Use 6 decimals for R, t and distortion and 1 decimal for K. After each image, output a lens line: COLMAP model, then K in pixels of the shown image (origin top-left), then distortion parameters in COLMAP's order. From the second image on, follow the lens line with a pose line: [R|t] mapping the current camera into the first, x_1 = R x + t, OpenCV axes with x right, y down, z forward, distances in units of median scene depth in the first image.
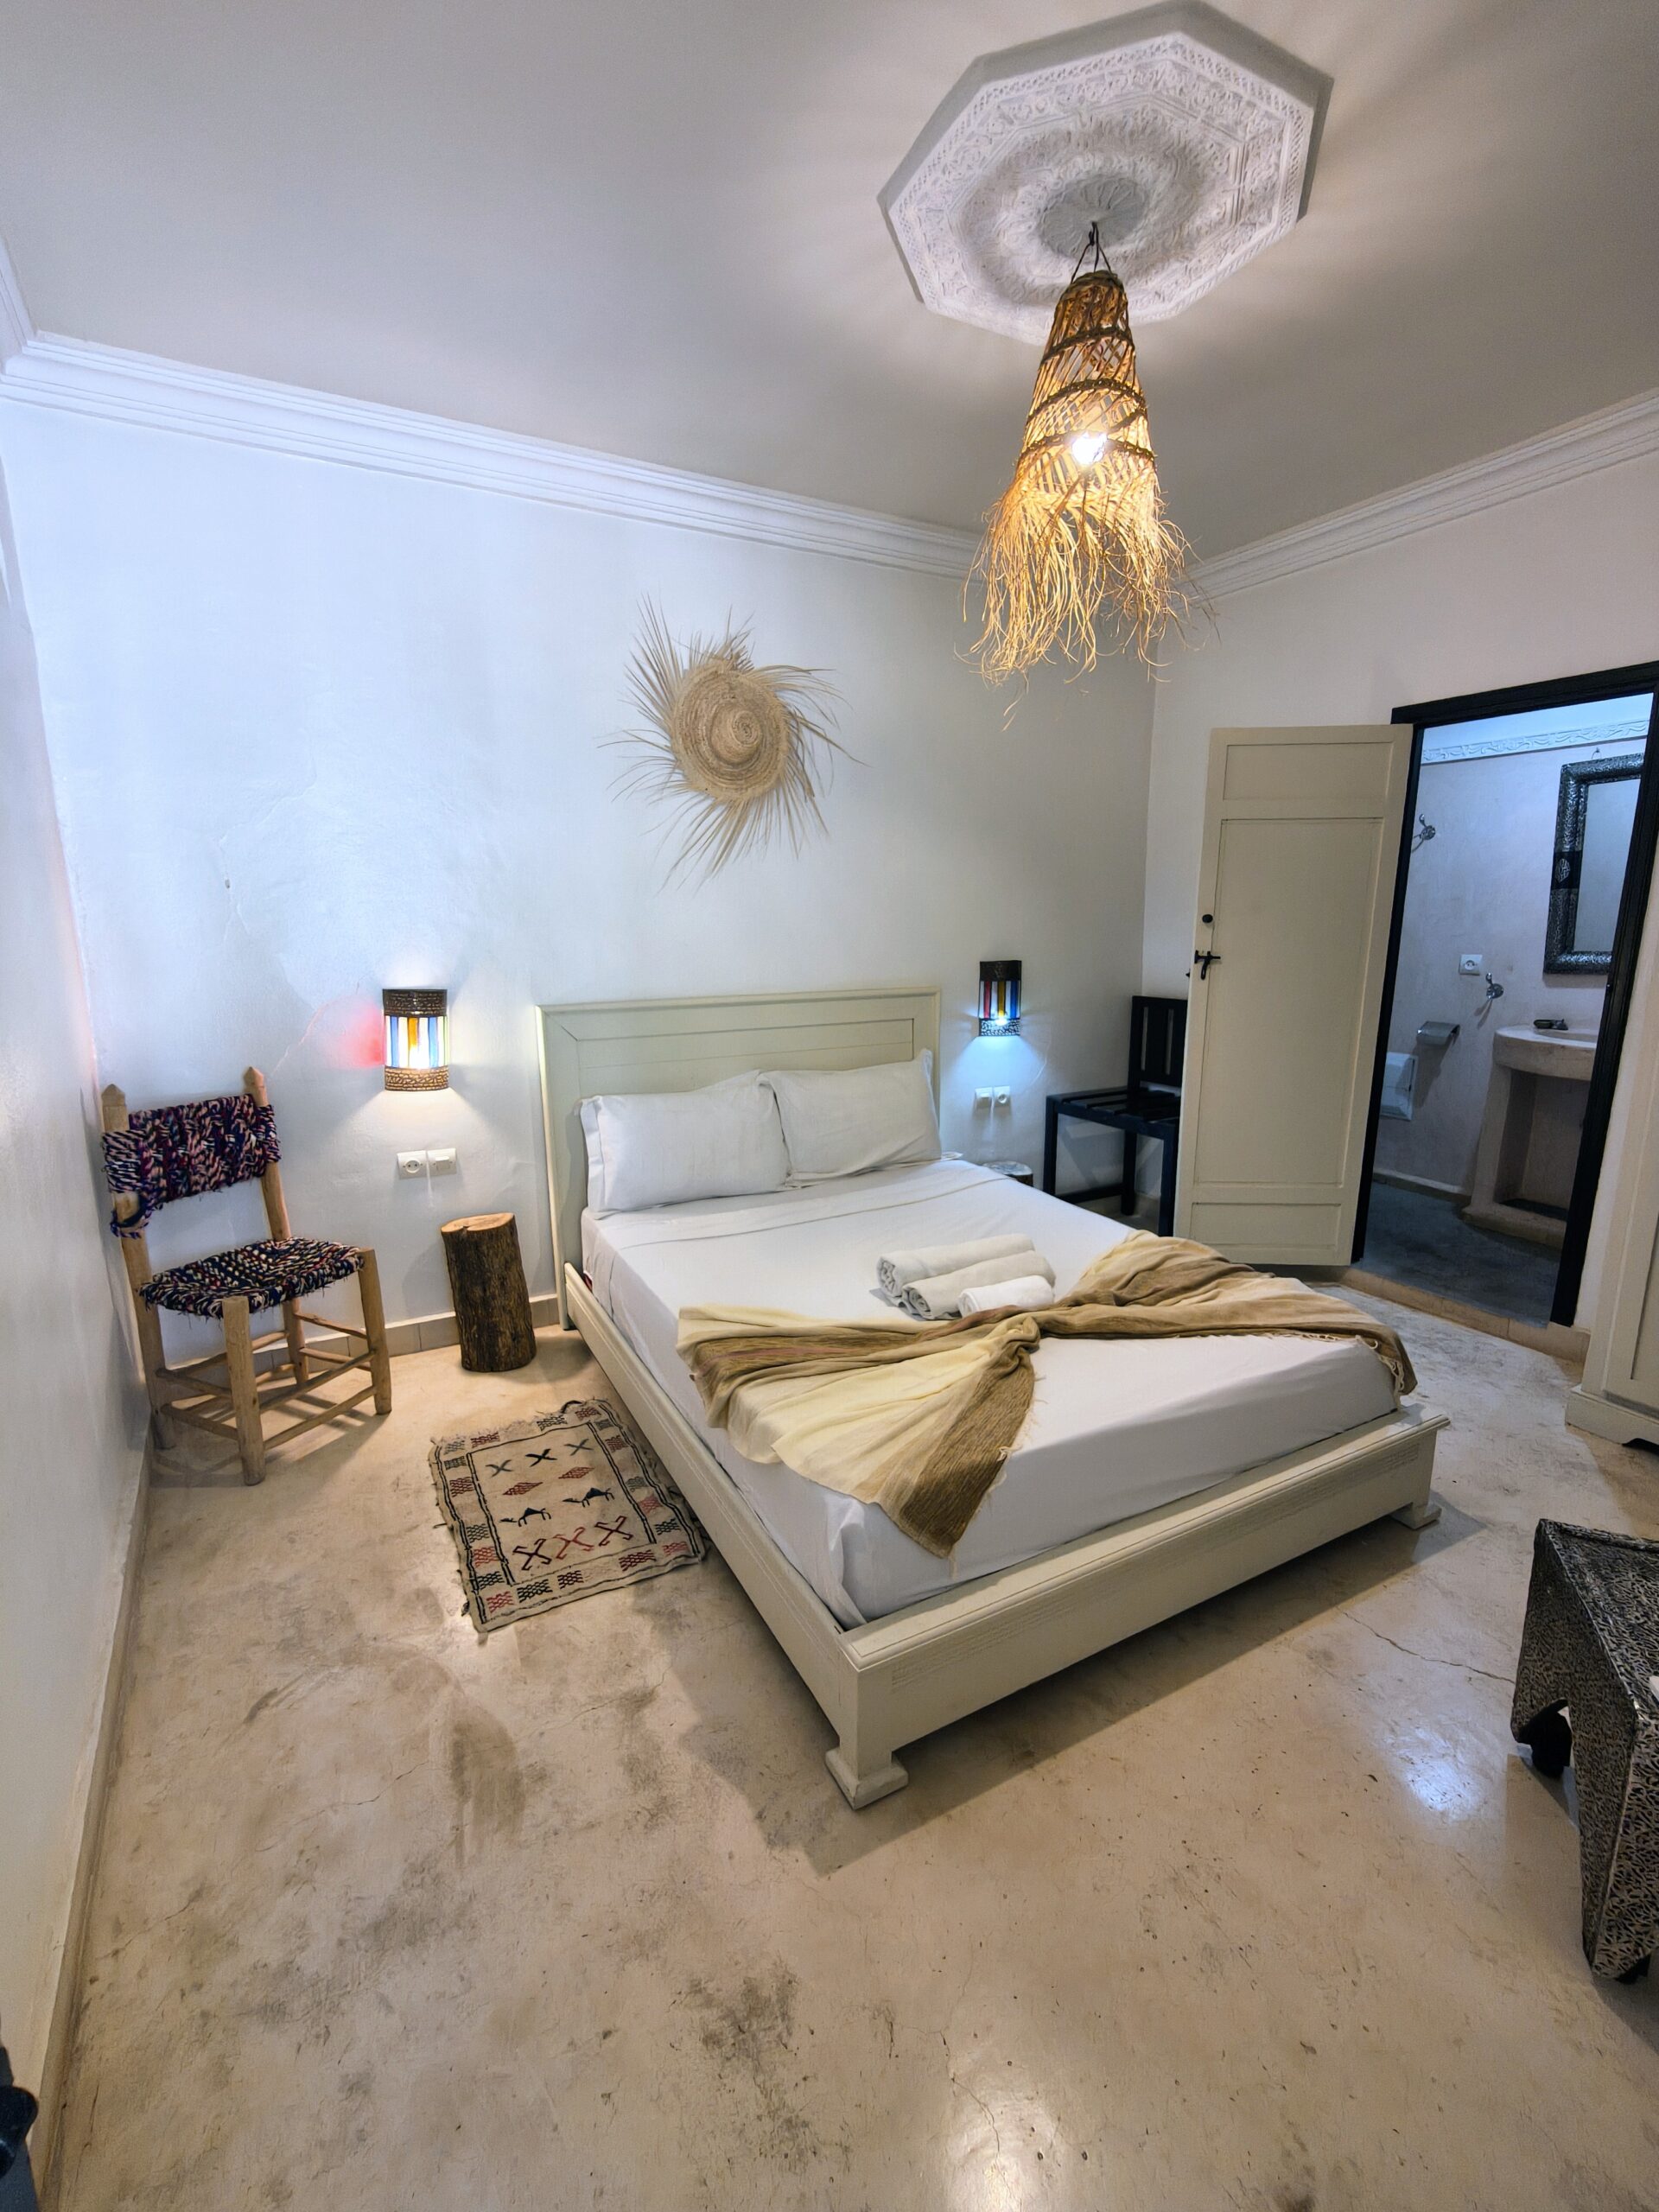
lens RADIAL K [[958.3, 0, 836.7], [0, 958.3, 1102.2], [0, 0, 1]] dist [-0.003209, -0.000453]
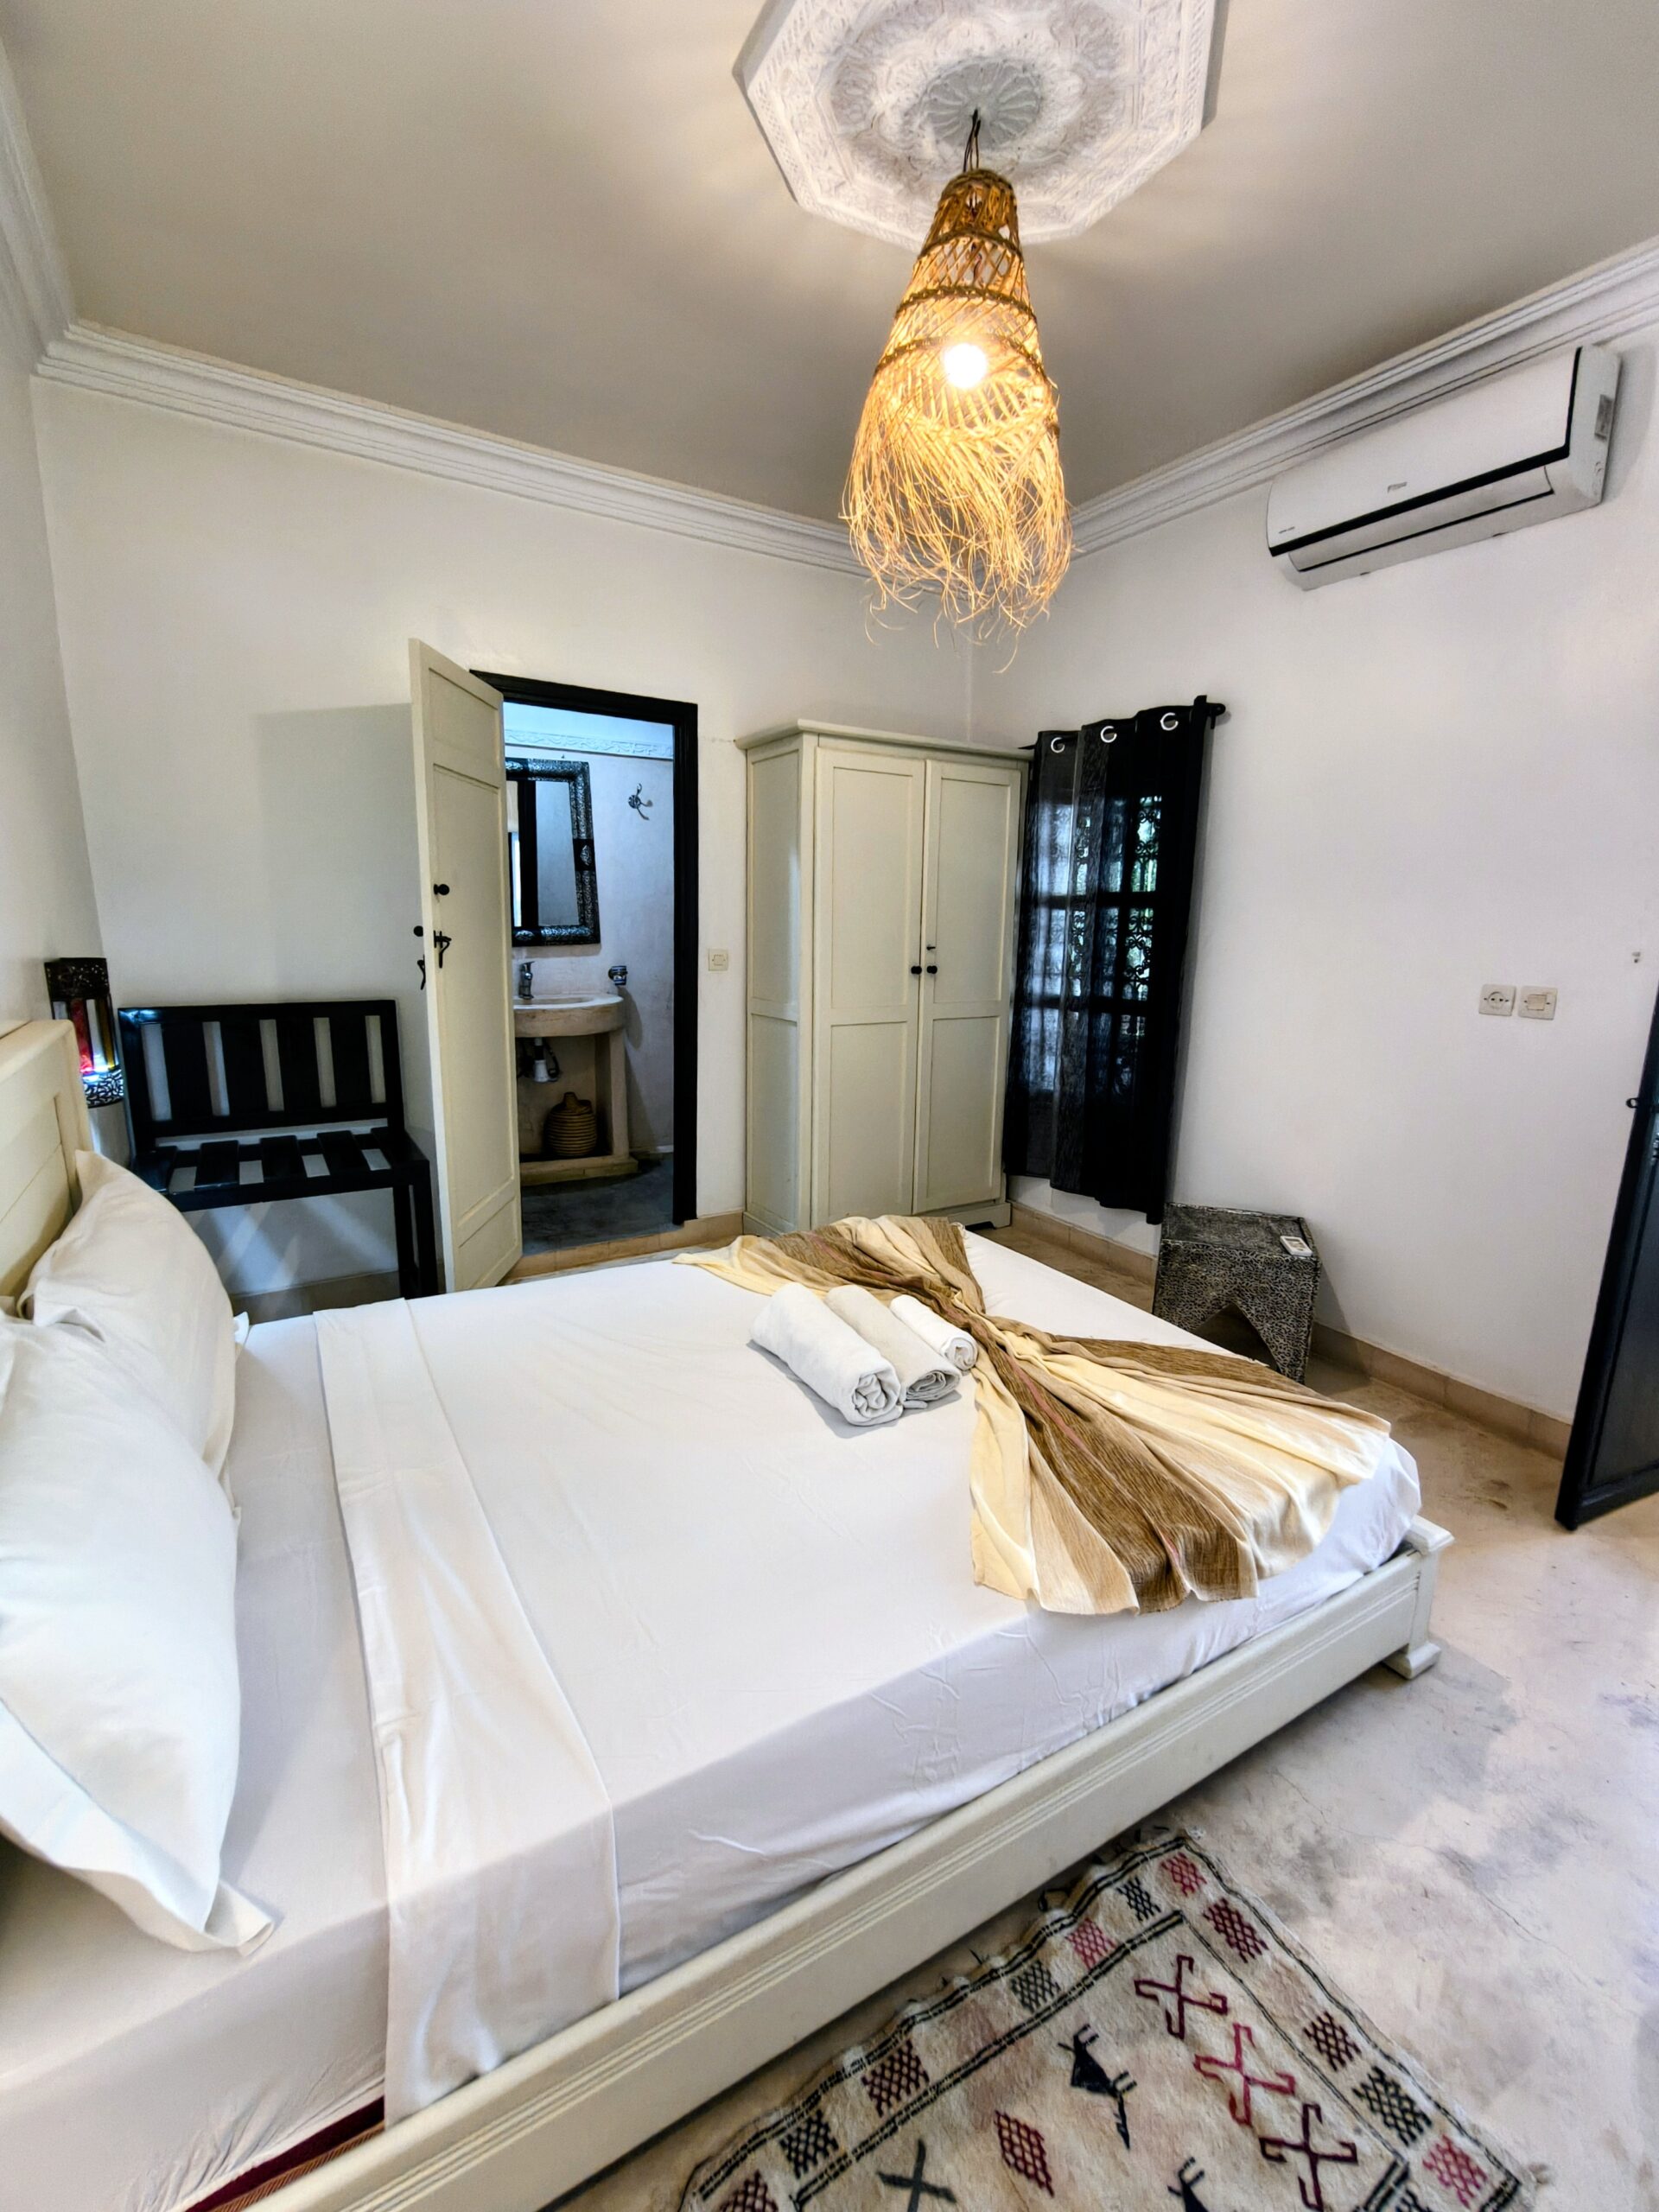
lens RADIAL K [[958.3, 0, 836.7], [0, 958.3, 1102.2], [0, 0, 1]] dist [-0.003209, -0.000453]
pose [[-0.046140, -0.187498, 0.981181, -0.689257], [0.168949, 0.966612, 0.192659, -0.191200], [-0.984544, 0.174659, -0.012922, 1.154209]]
